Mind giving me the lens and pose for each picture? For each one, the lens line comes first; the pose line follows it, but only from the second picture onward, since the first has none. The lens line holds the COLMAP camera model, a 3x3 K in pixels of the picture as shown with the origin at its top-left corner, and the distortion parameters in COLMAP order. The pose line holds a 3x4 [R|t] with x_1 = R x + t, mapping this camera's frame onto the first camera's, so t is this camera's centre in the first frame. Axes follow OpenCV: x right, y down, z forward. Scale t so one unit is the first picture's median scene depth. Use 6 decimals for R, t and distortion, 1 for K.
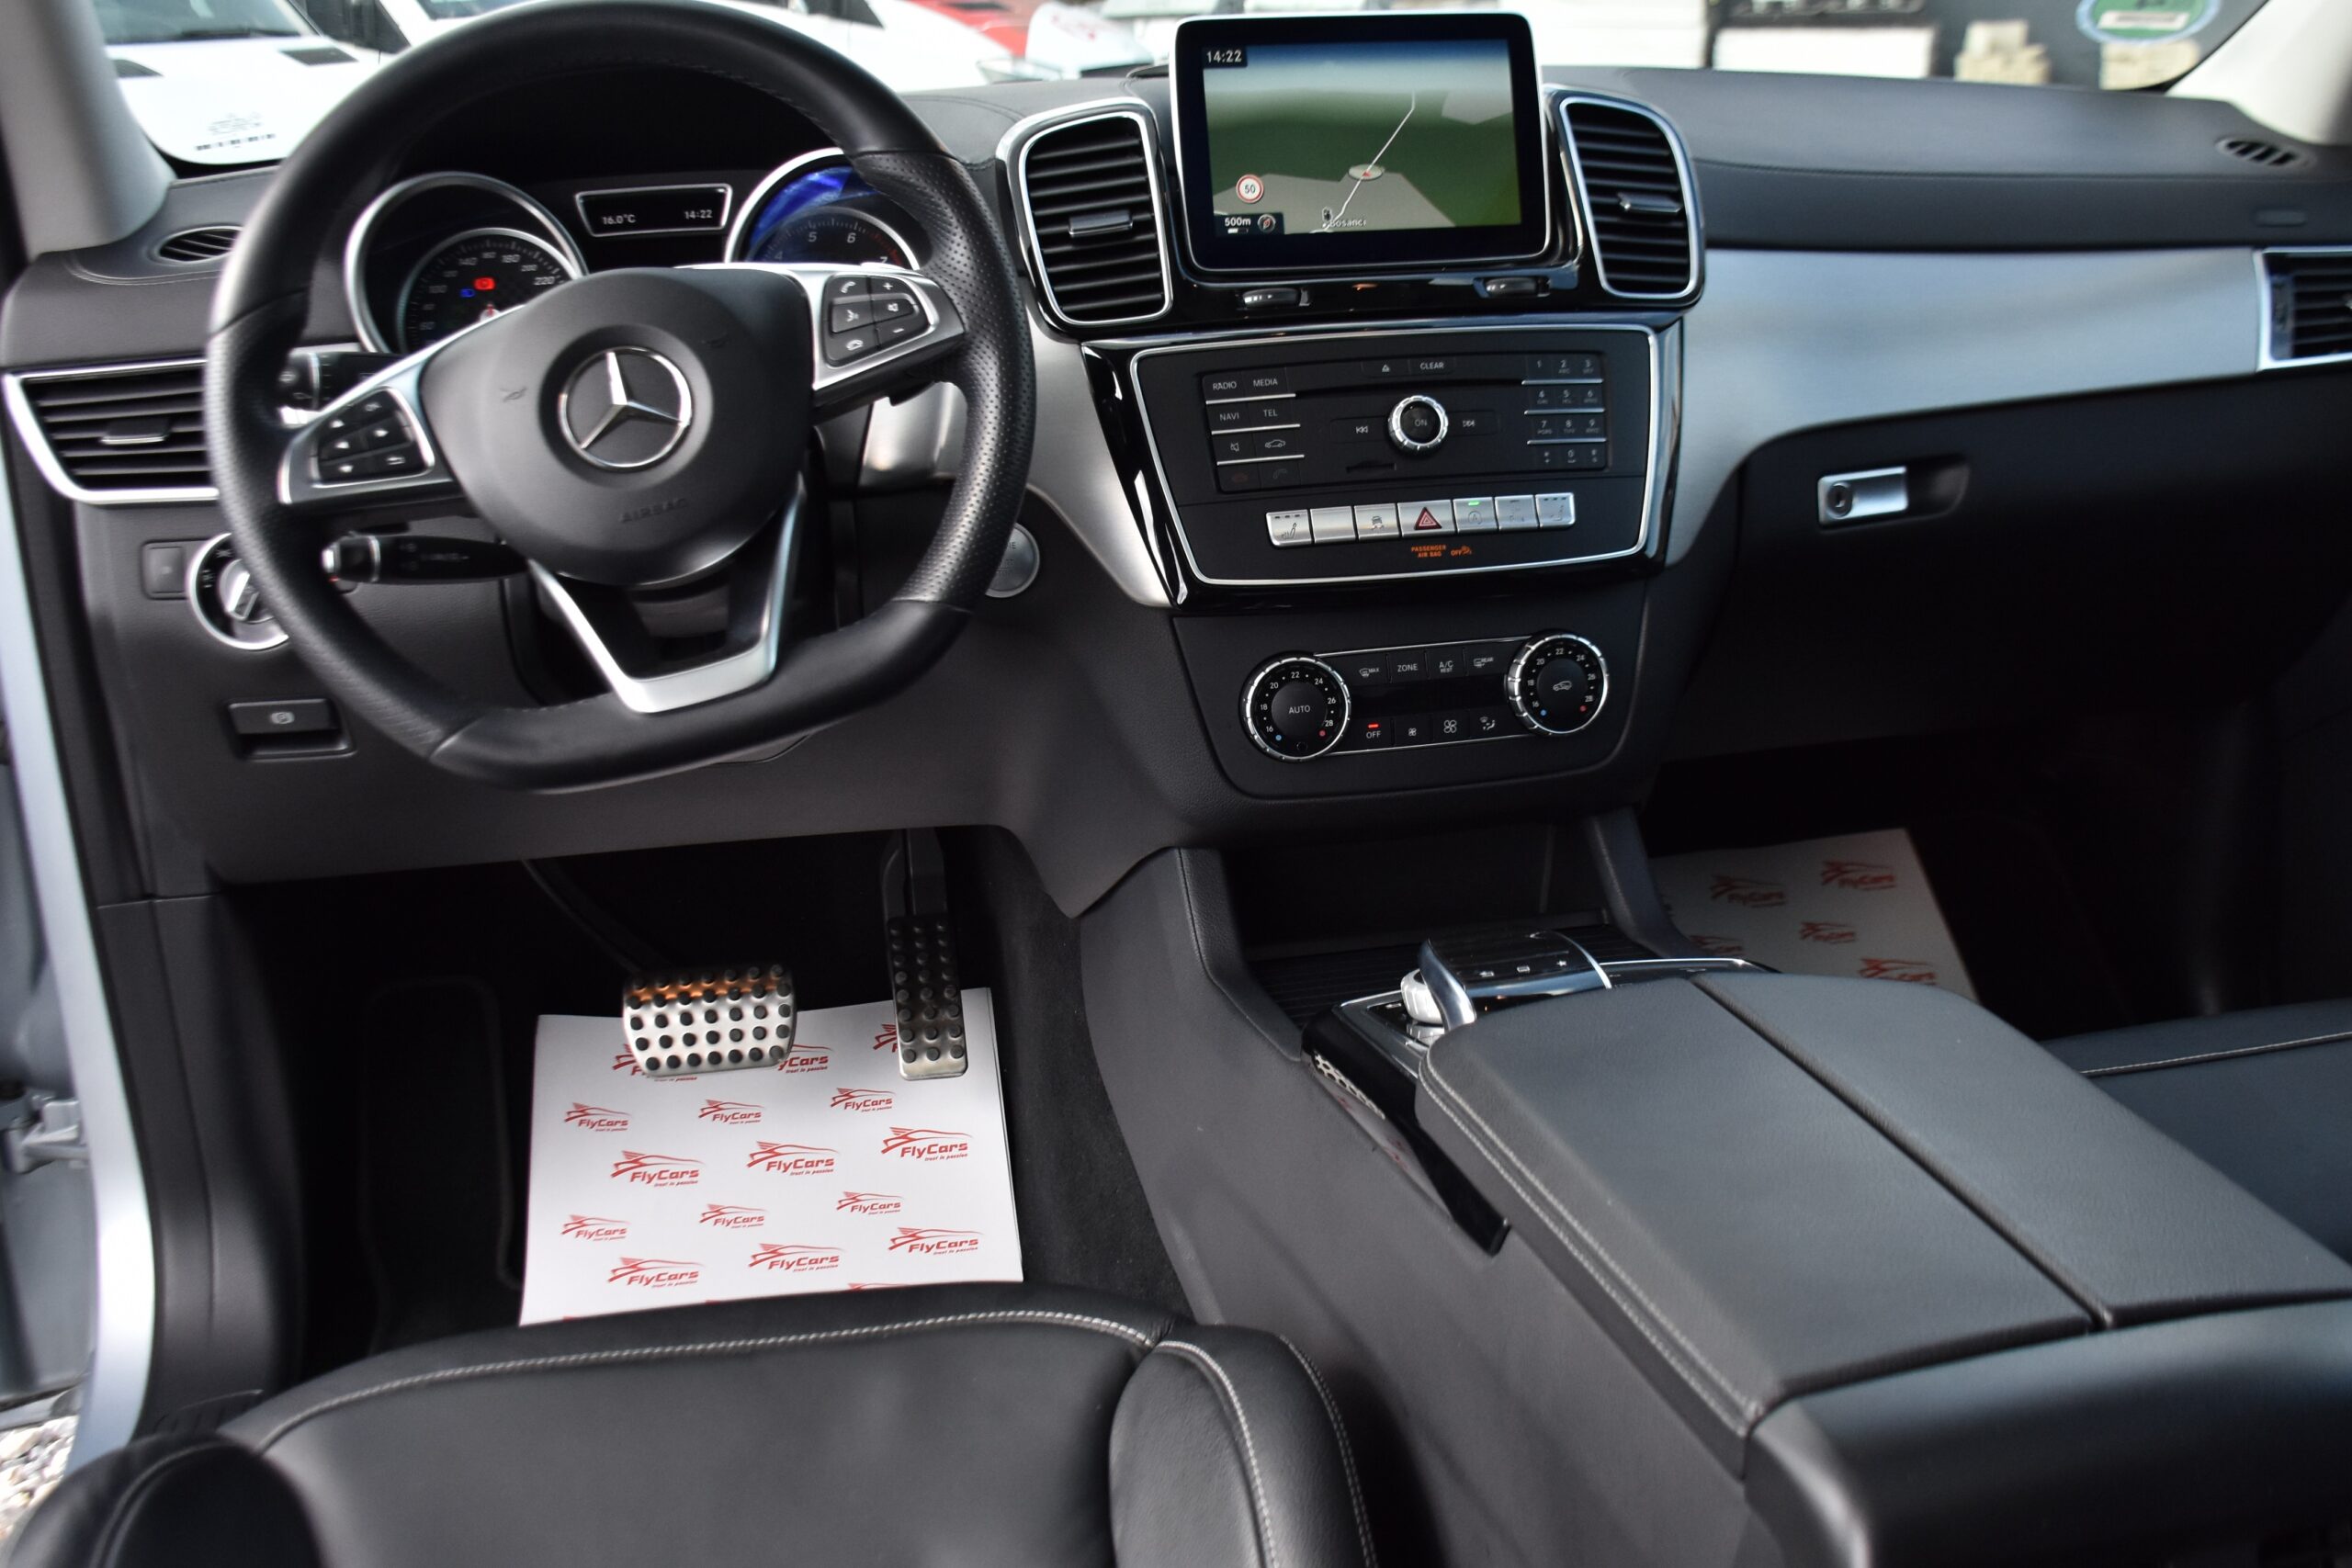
lens RADIAL K [[2203.4, 0, 1176.0], [0, 2203.4, 784.0], [0, 0, 1]] dist [-0.139750, -0.007944]
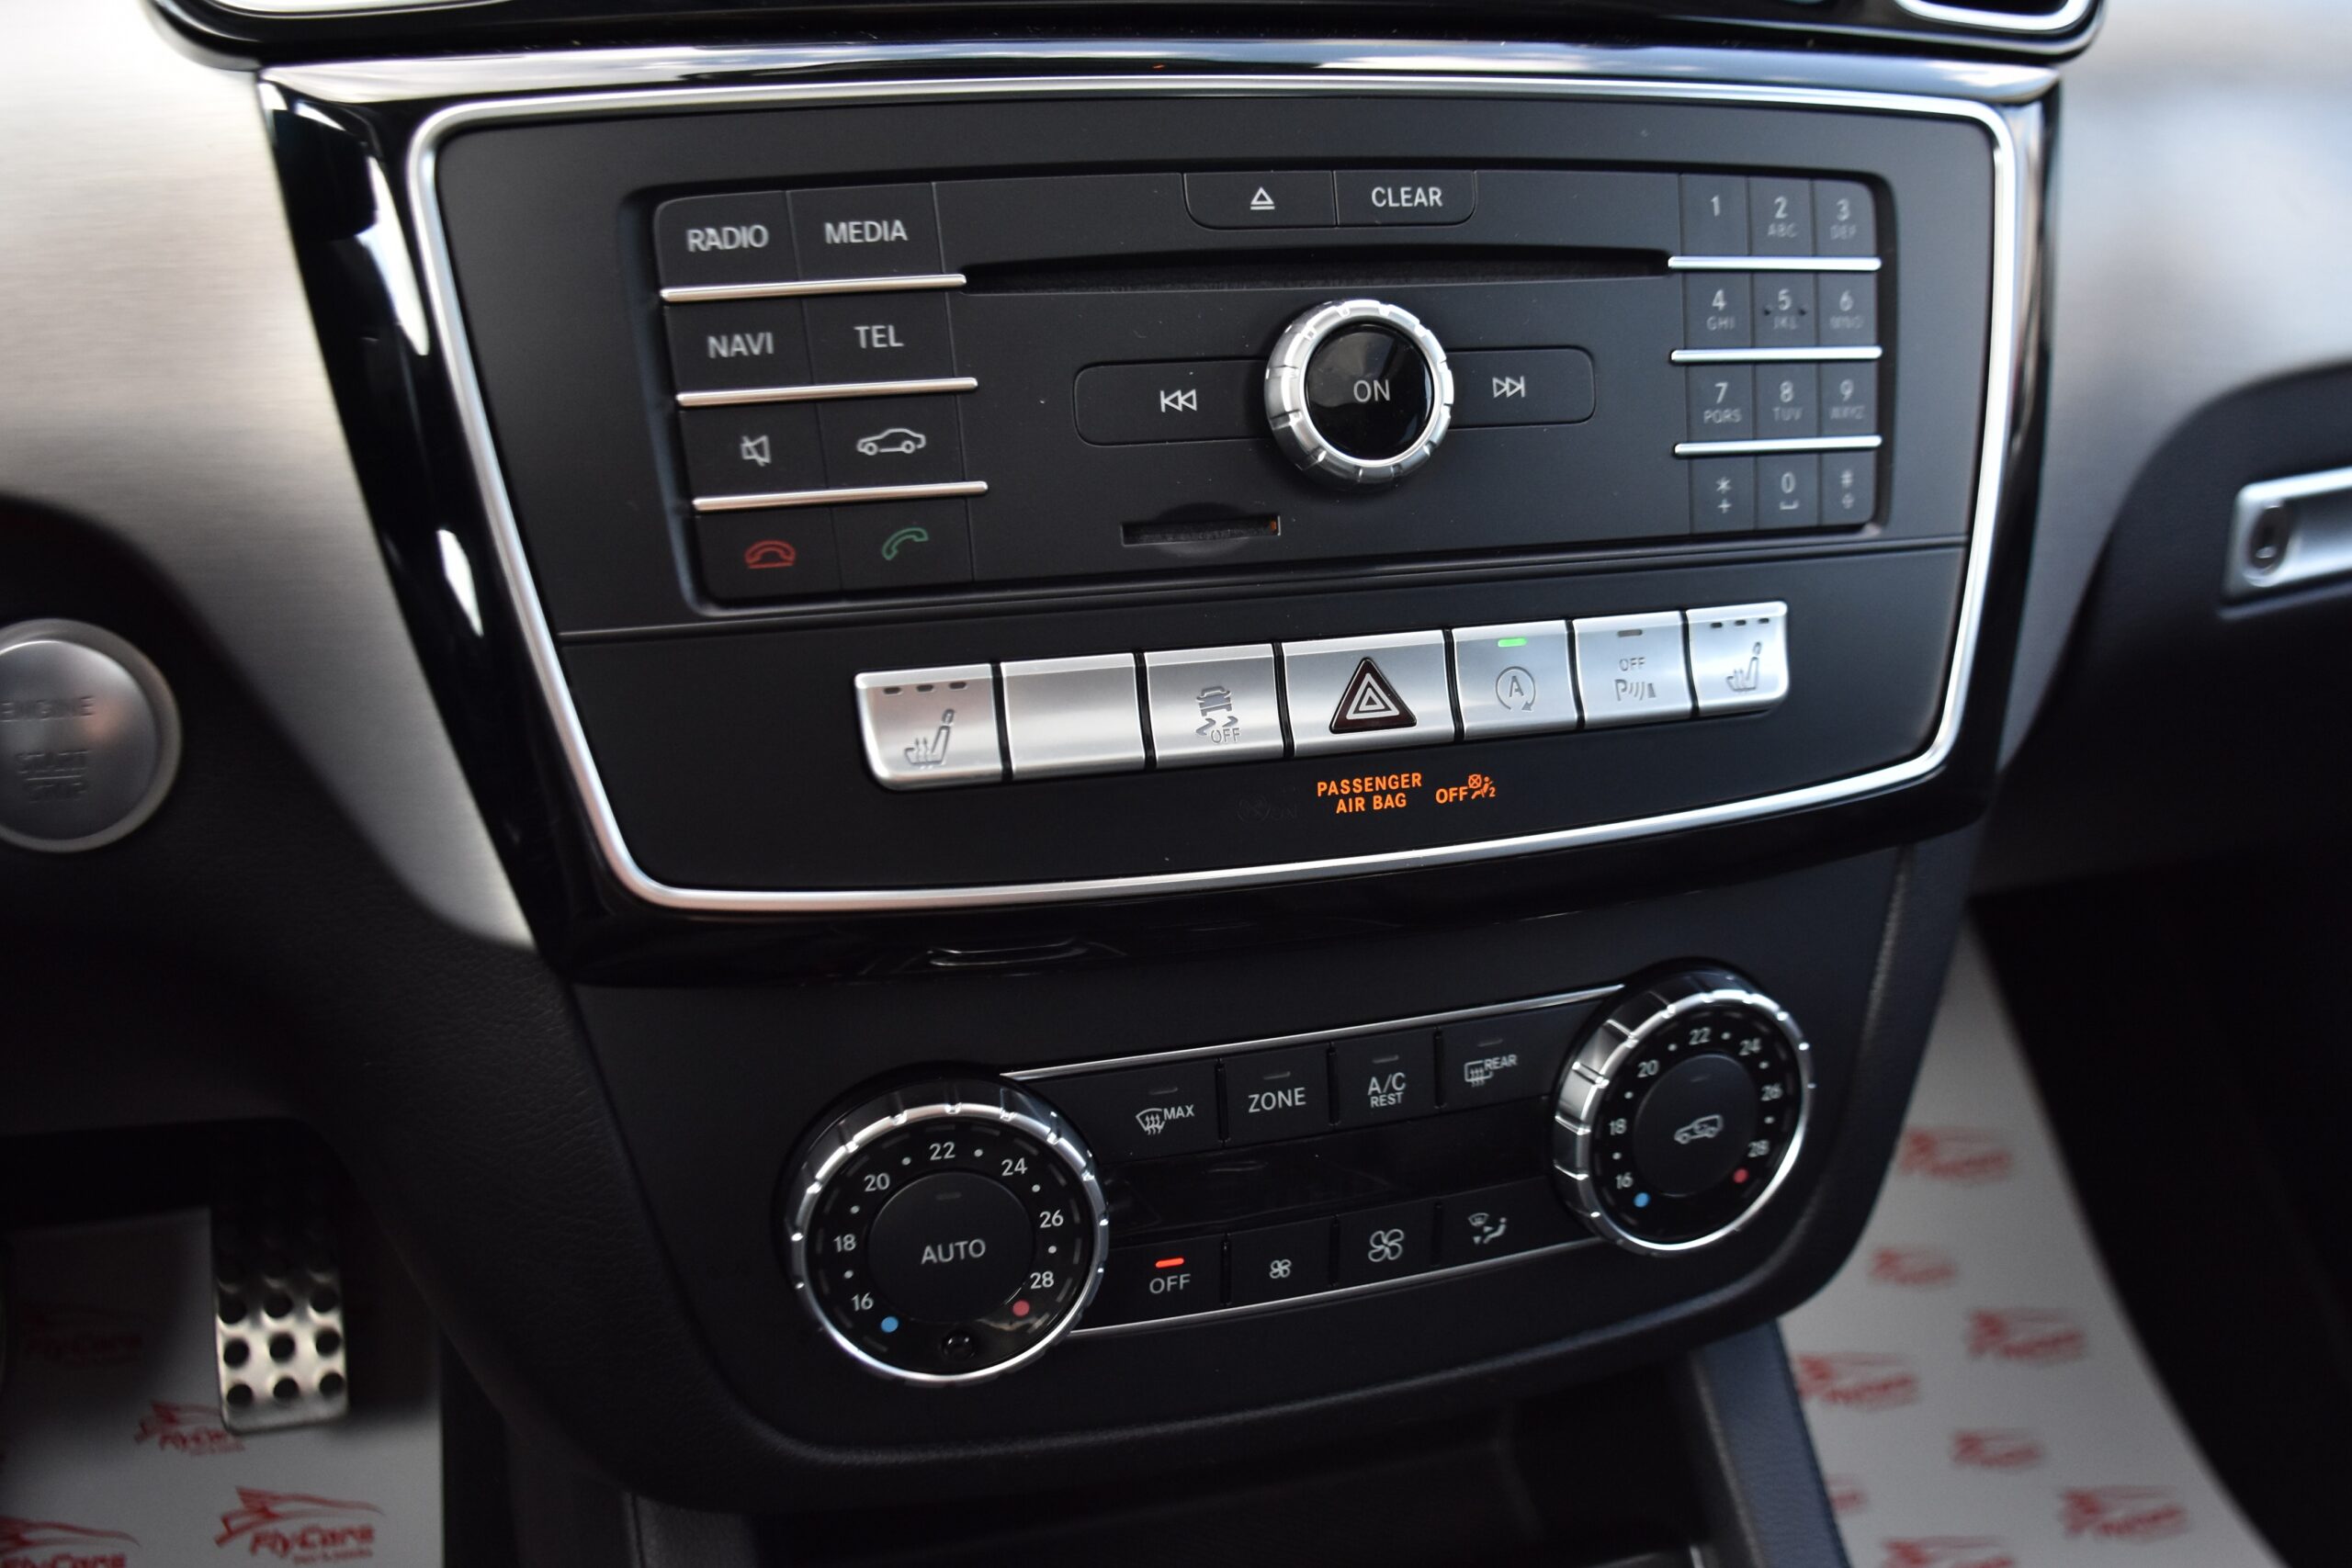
lens RADIAL K [[2203.4, 0, 1176.0], [0, 2203.4, 784.0], [0, 0, 1]] dist [-0.139750, -0.007944]
pose [[0.990776, 0.018265, 0.134275, 0.044032], [-0.037635, 0.988982, 0.143171, -0.152237], [-0.130181, -0.146904, 0.980547, 0.689148]]
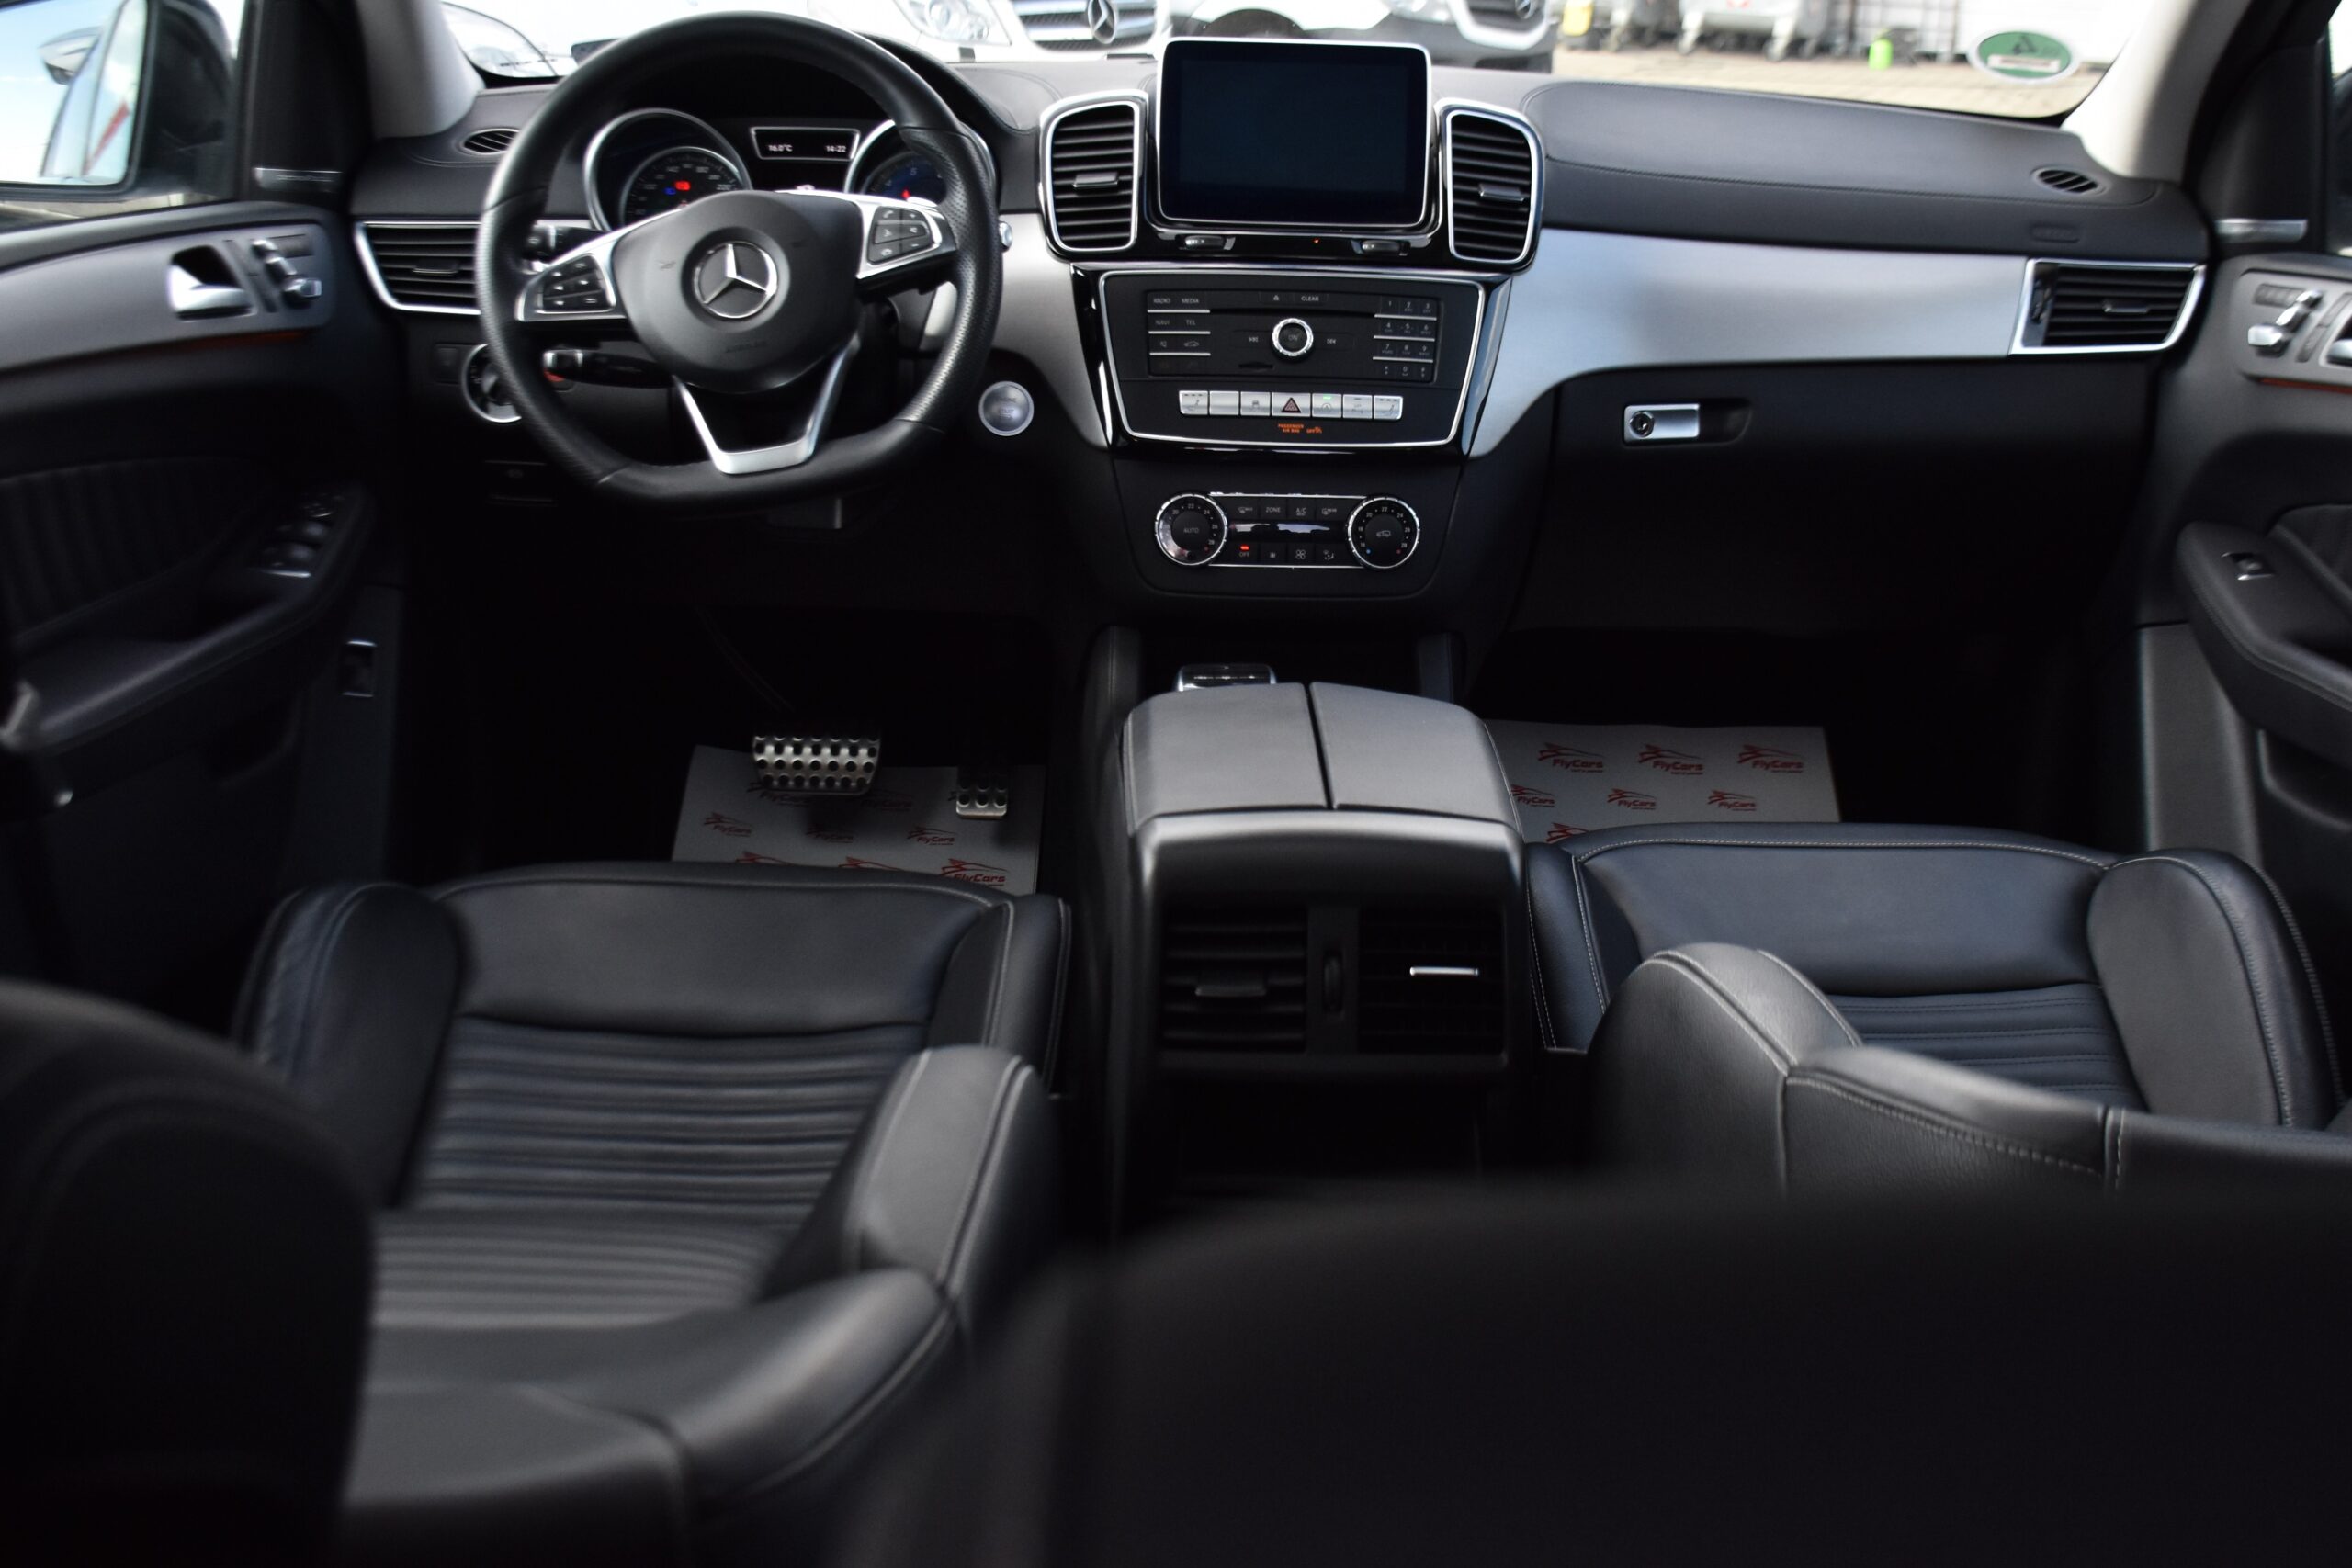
lens RADIAL K [[2408.0, 0, 1176.0], [0, 2408.0, 784.0], [0, 0, 1]] dist [-0.025953, -0.479487]
pose [[0.983998, 0.110901, -0.139459, 0.285723], [-0.108452, 0.993786, 0.025060, 0.093117], [0.141371, -0.009534, 0.989911, -0.563815]]
